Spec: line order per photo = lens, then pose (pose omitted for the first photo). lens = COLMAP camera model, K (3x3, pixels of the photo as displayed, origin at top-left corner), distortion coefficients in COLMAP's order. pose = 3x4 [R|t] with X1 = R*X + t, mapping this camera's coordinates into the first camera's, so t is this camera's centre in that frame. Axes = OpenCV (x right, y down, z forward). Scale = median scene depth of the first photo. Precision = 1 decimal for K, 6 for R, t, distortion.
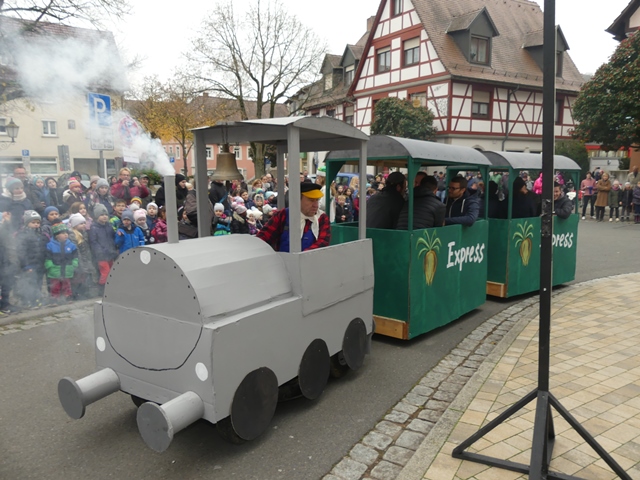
lens RADIAL K [[485.5, 0, 320.0], [0, 485.5, 240.0], [0, 0, 1]] dist [-0.031538, 0.014339]
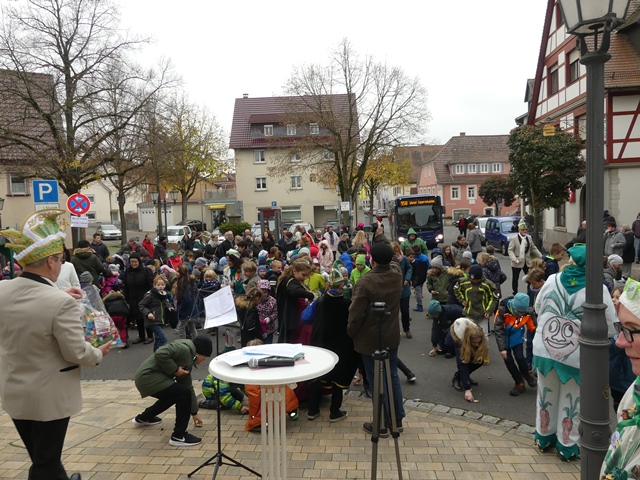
lens RADIAL K [[485.5, 0, 320.0], [0, 485.5, 240.0], [0, 0, 1]] dist [-0.031538, 0.014339]
pose [[0.788627, 0.006859, -0.614834, 0.394317], [-0.053390, 0.996925, -0.057359, -0.036448], [0.612550, 0.078061, 0.786568, 0.154631]]
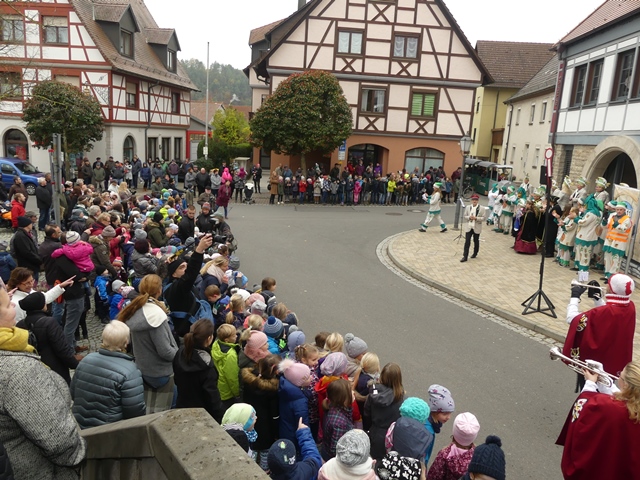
lens RADIAL K [[485.5, 0, 320.0], [0, 485.5, 240.0], [0, 0, 1]] dist [-0.031538, 0.014339]
pose [[0.583140, -0.135637, 0.800969, -0.363817], [0.064242, 0.990575, 0.120974, -0.068207], [-0.809828, -0.019089, 0.586357, 0.014951]]
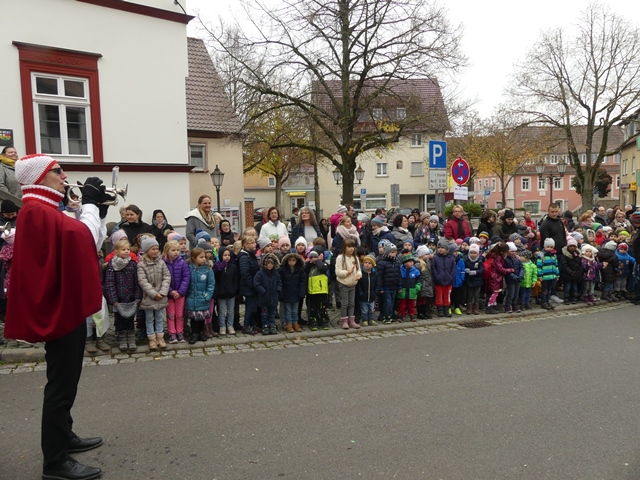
lens RADIAL K [[485.5, 0, 320.0], [0, 485.5, 240.0], [0, 0, 1]] dist [-0.031538, 0.014339]
pose [[0.813274, 0.020206, -0.581530, -0.005456], [-0.058431, 0.997181, -0.047069, 0.000721], [0.578940, 0.072259, 0.812162, -0.033257]]
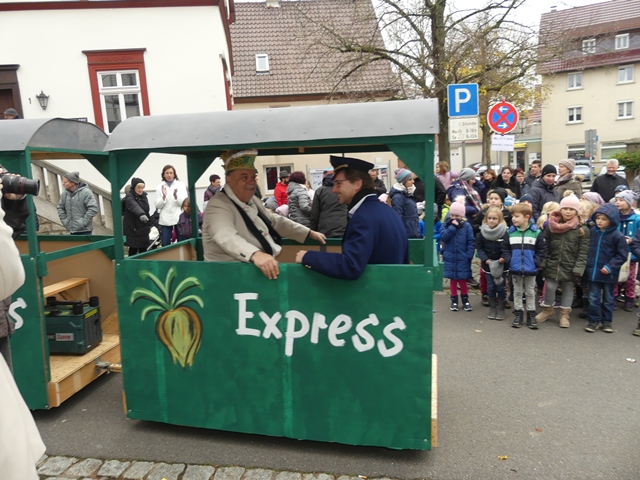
lens RADIAL K [[485.5, 0, 320.0], [0, 485.5, 240.0], [0, 0, 1]] dist [-0.031538, 0.014339]
pose [[0.402136, 0.102407, -0.909835, 0.137022], [-0.072520, 0.994166, 0.079846, -0.016885], [0.912703, 0.033872, 0.407217, 0.129043]]
